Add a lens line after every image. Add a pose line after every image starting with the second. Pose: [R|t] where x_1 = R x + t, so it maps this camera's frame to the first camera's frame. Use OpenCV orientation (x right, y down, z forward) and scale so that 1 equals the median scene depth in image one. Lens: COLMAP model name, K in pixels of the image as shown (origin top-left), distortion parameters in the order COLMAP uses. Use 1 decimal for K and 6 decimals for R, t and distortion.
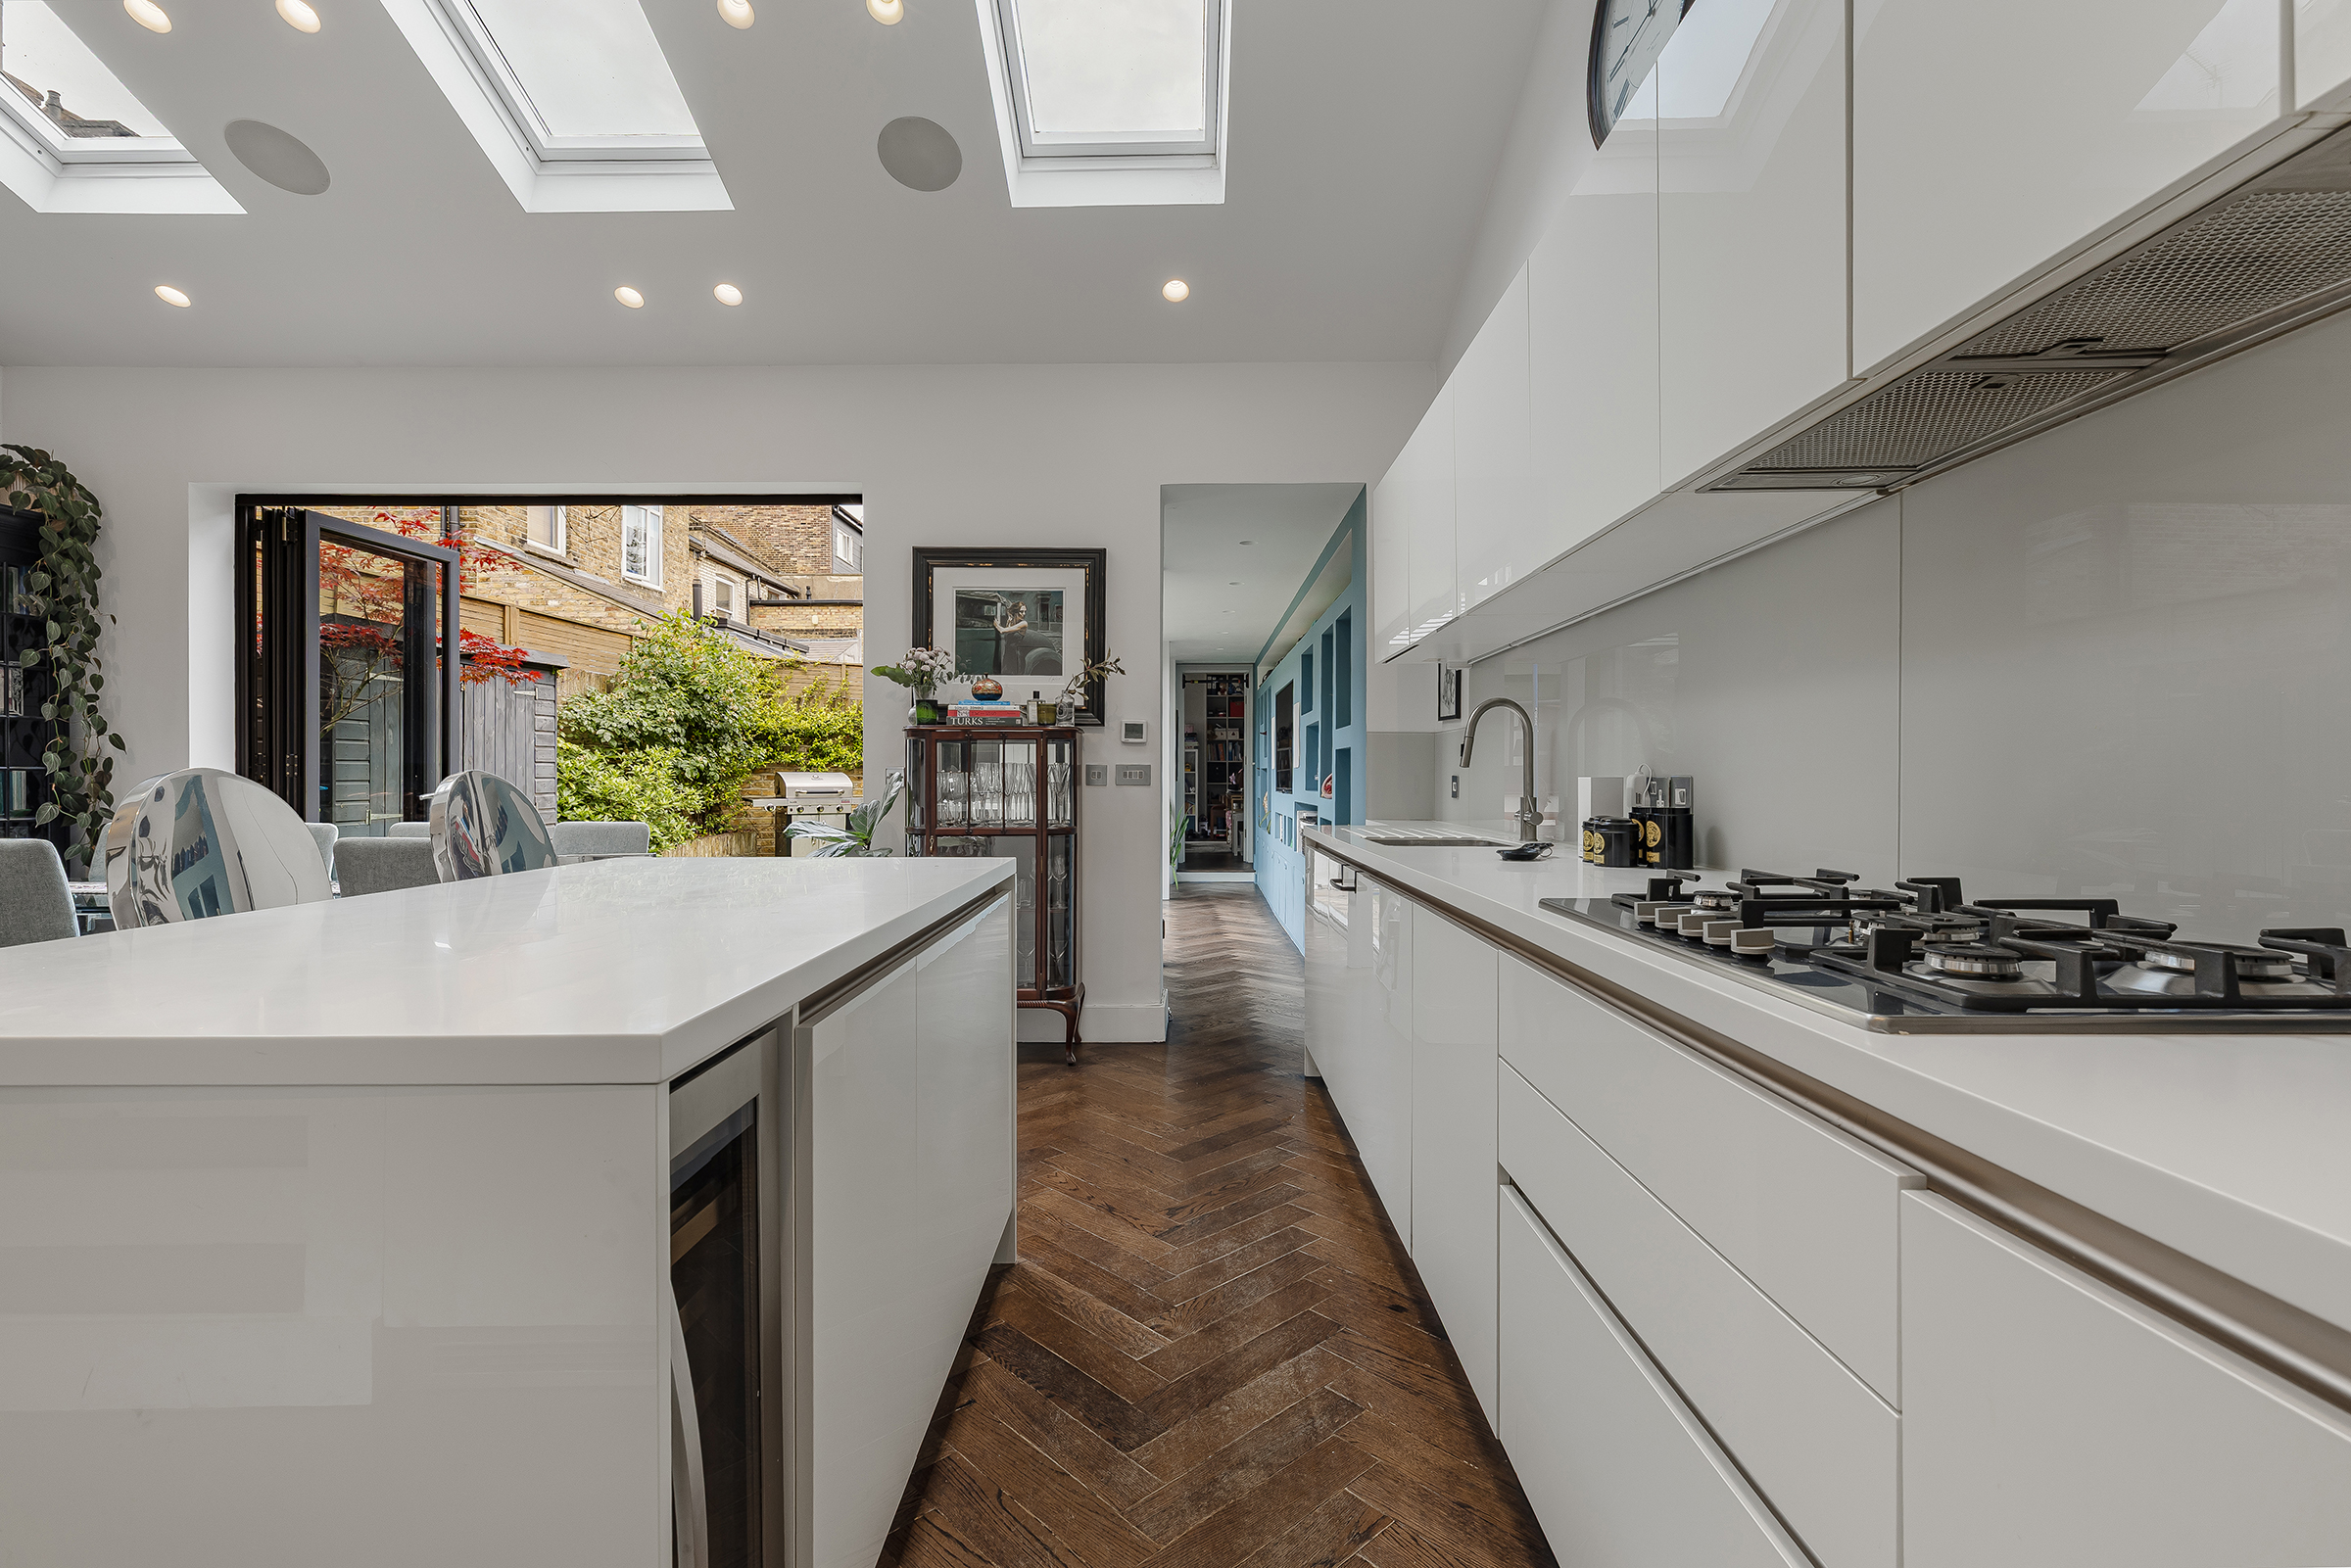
lens RADIAL K [[1066.1, 0, 1176.9], [0, 1066.1, 786.3], [0, 0, 1]] dist [0.000925, 0.001266]
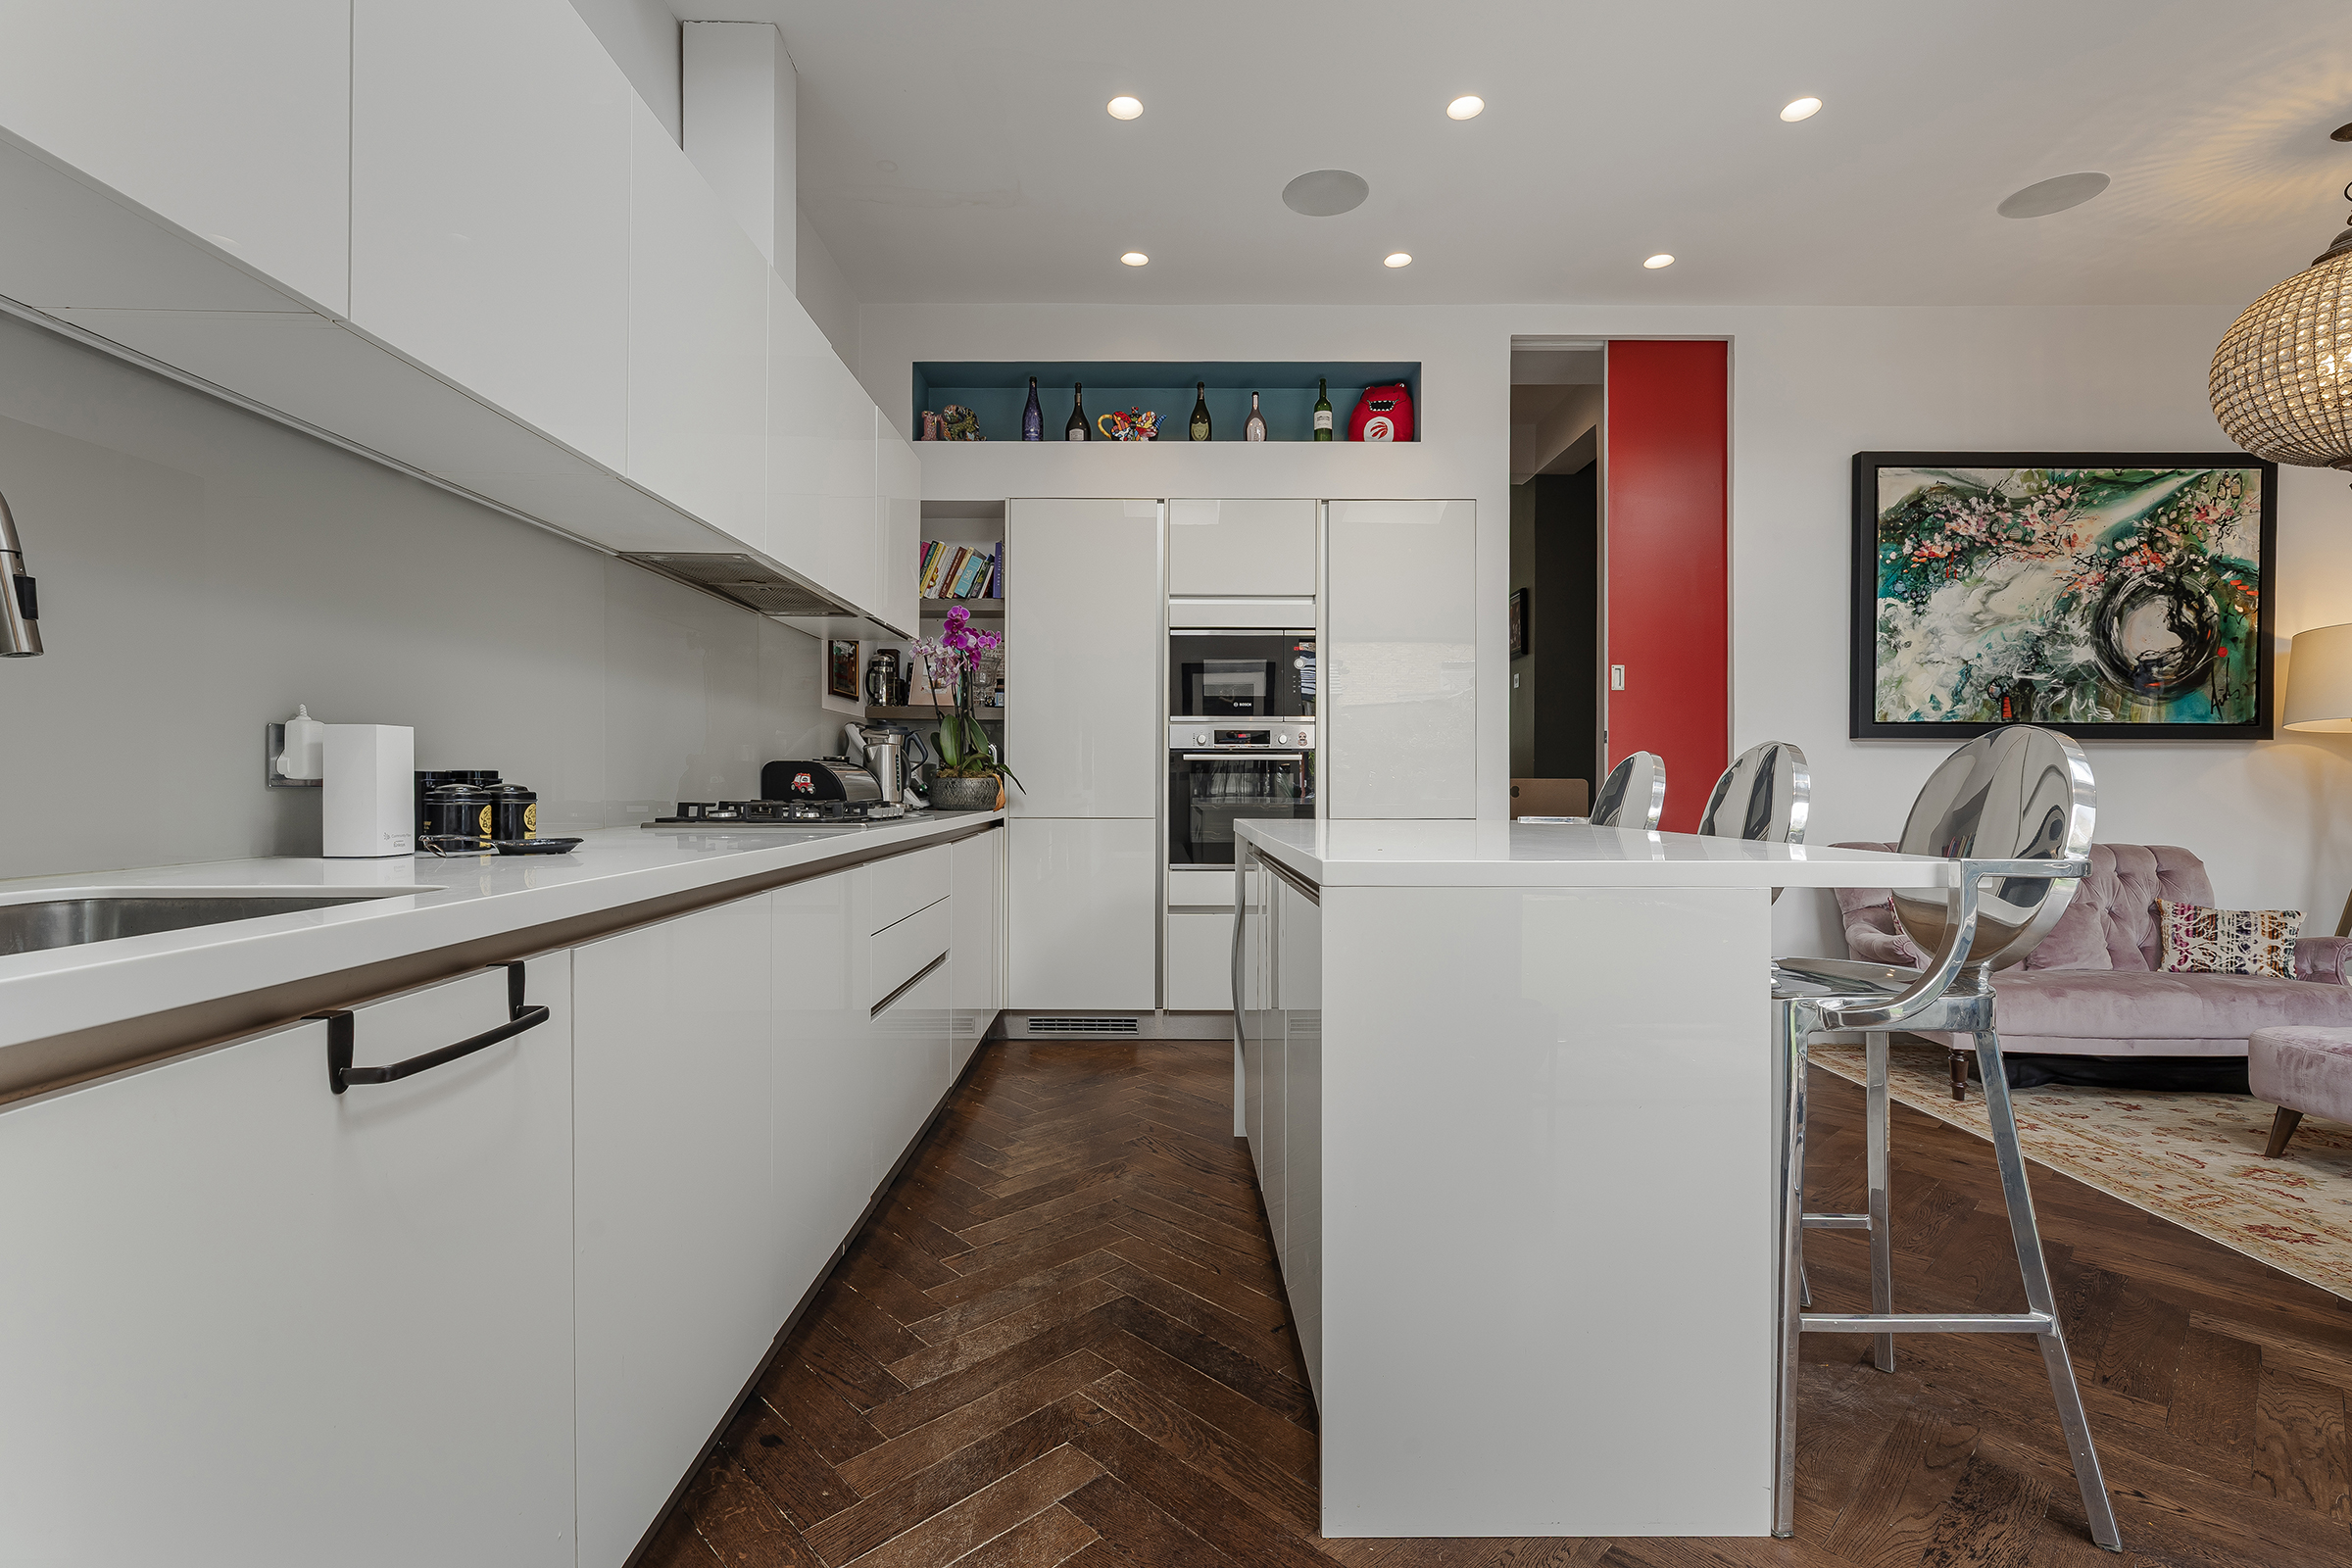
lens RADIAL K [[1066.6, 0, 1156.9], [0, 1066.6, 785.0], [0, 0, 1]] dist [0.000925, 0.001266]
pose [[-0.999991, -0.003554, -0.002090, -0.015473], [-0.003576, 0.999941, 0.010262, 0.004980], [0.002053, 0.010269, -0.999945, 0.442432]]
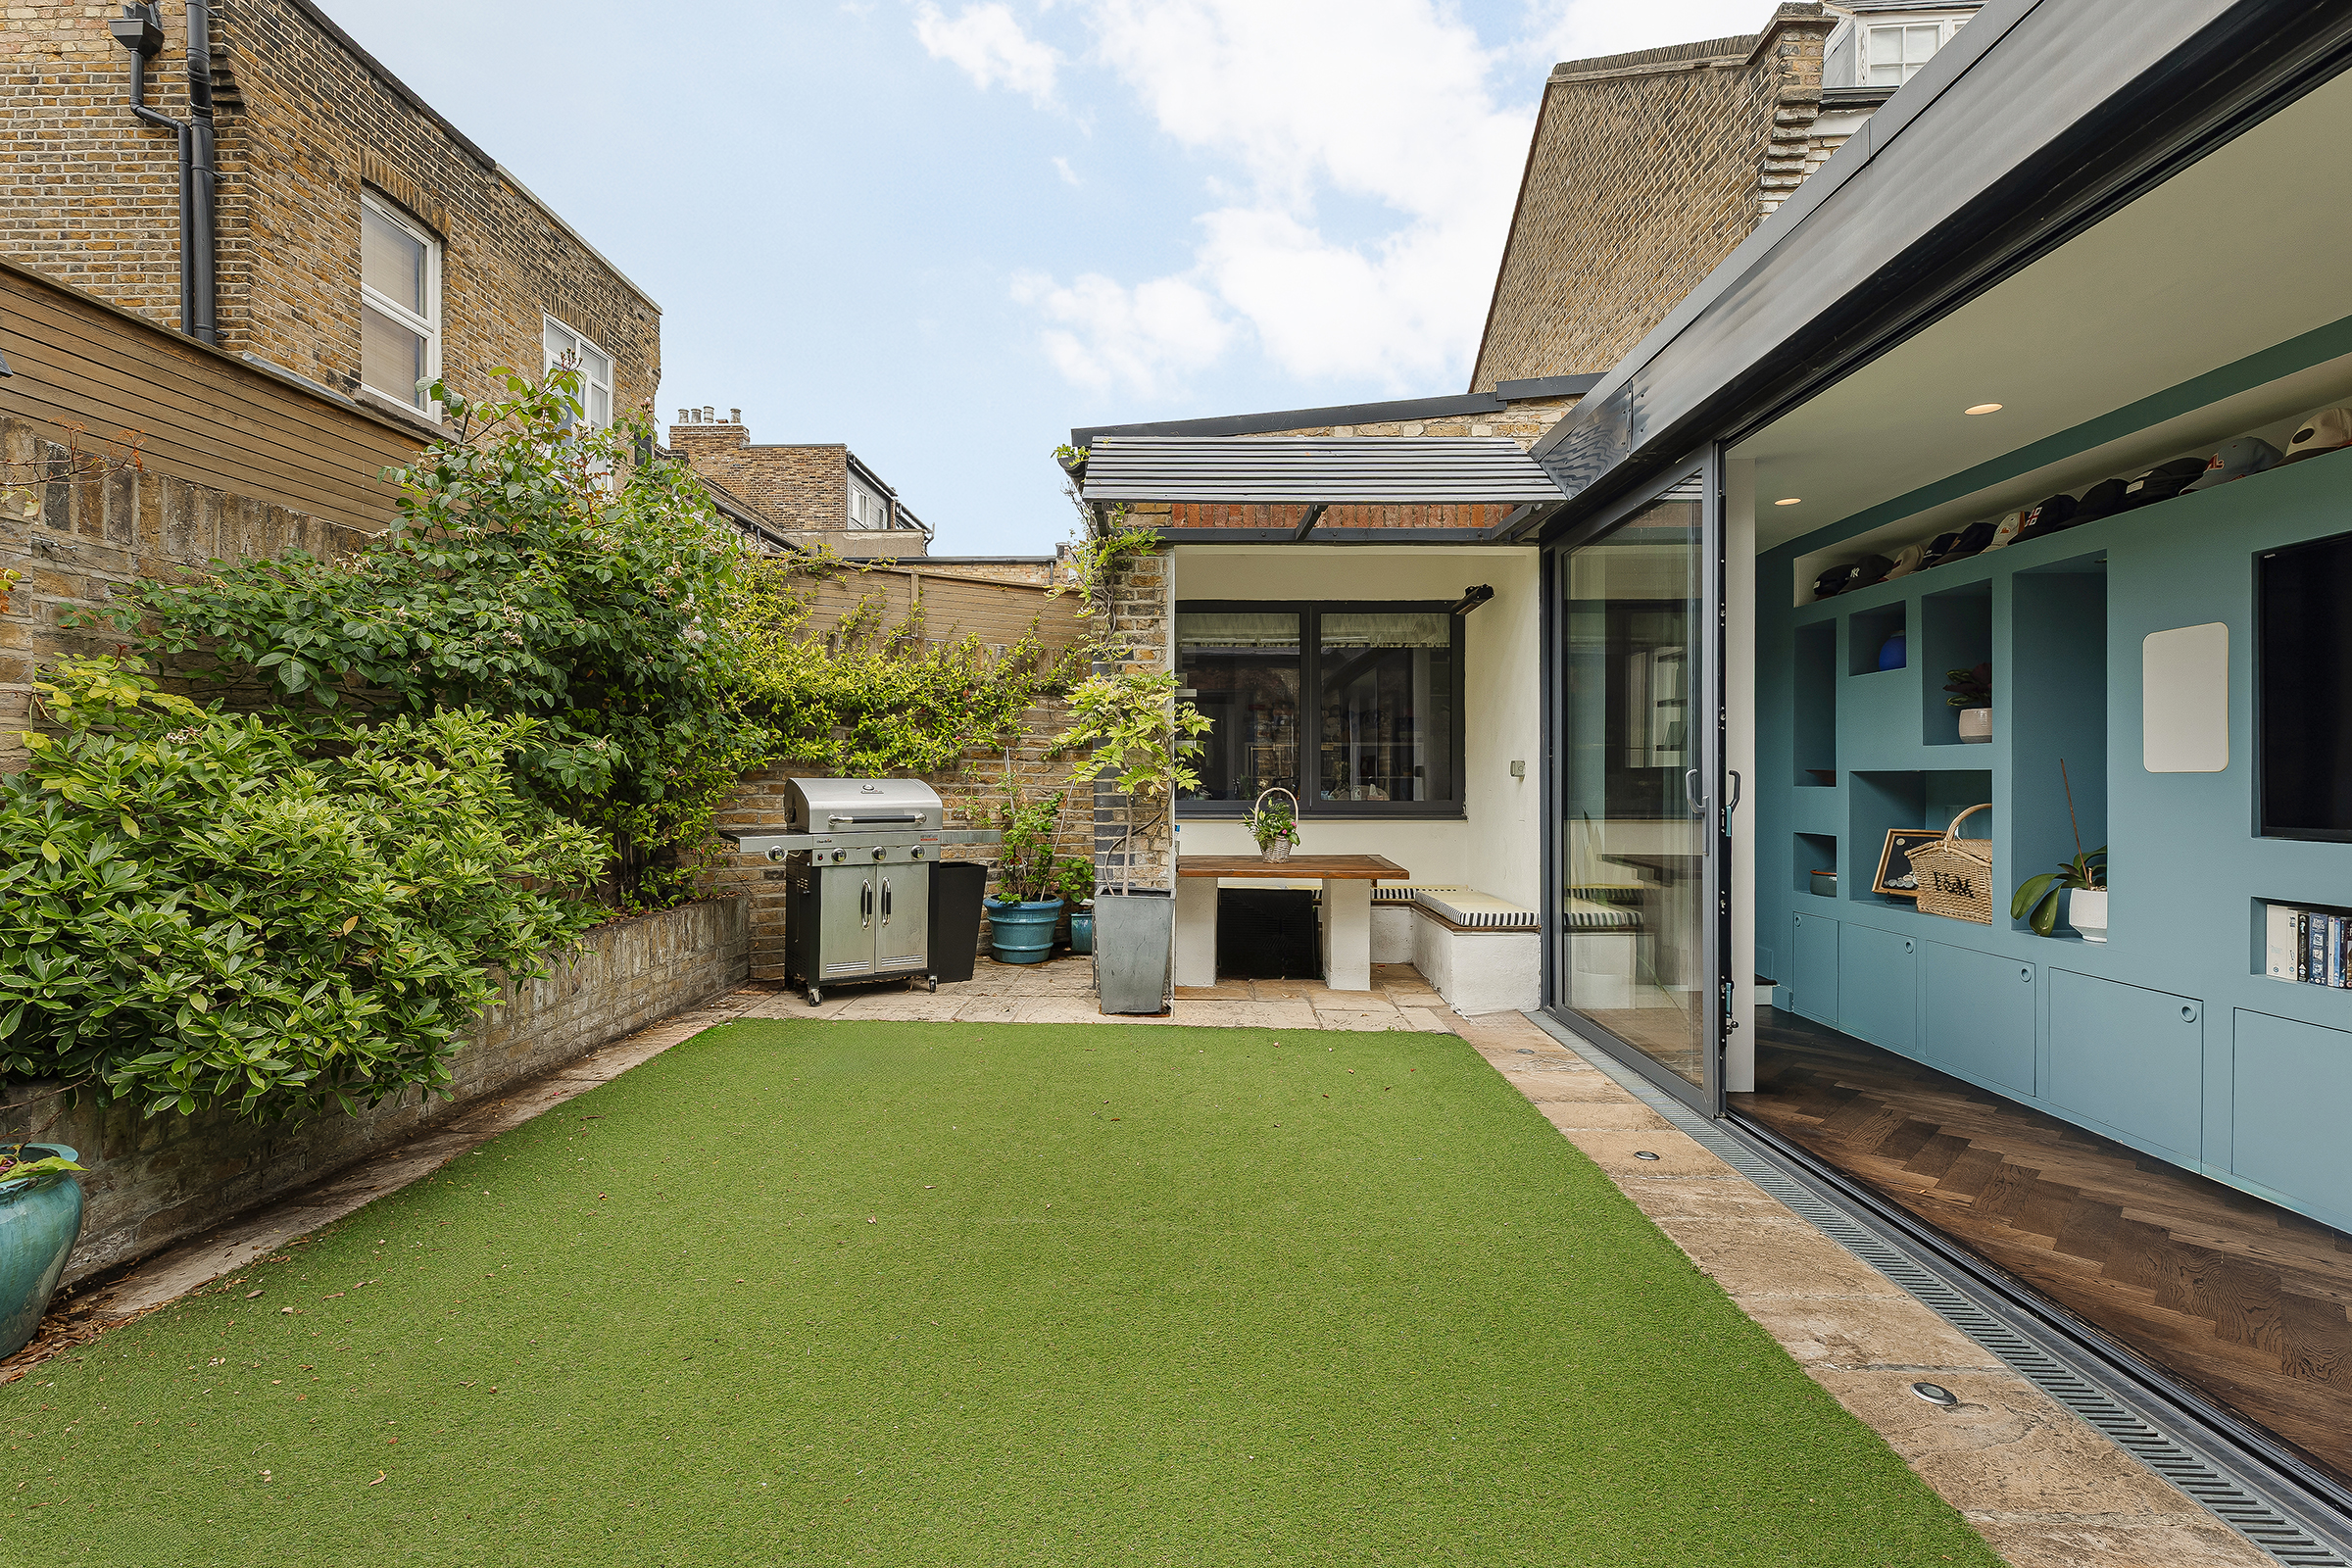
lens RADIAL K [[1066.6, 0, 1167.6], [0, 1066.6, 782.9], [0, 0, 1]] dist [0.000925, 0.001266]
pose [[0.999961, -0.001237, -0.008748, -0.242446], [0.001175, 0.999974, -0.007079, -0.009382], [0.008756, 0.007069, 0.999937, 0.628654]]
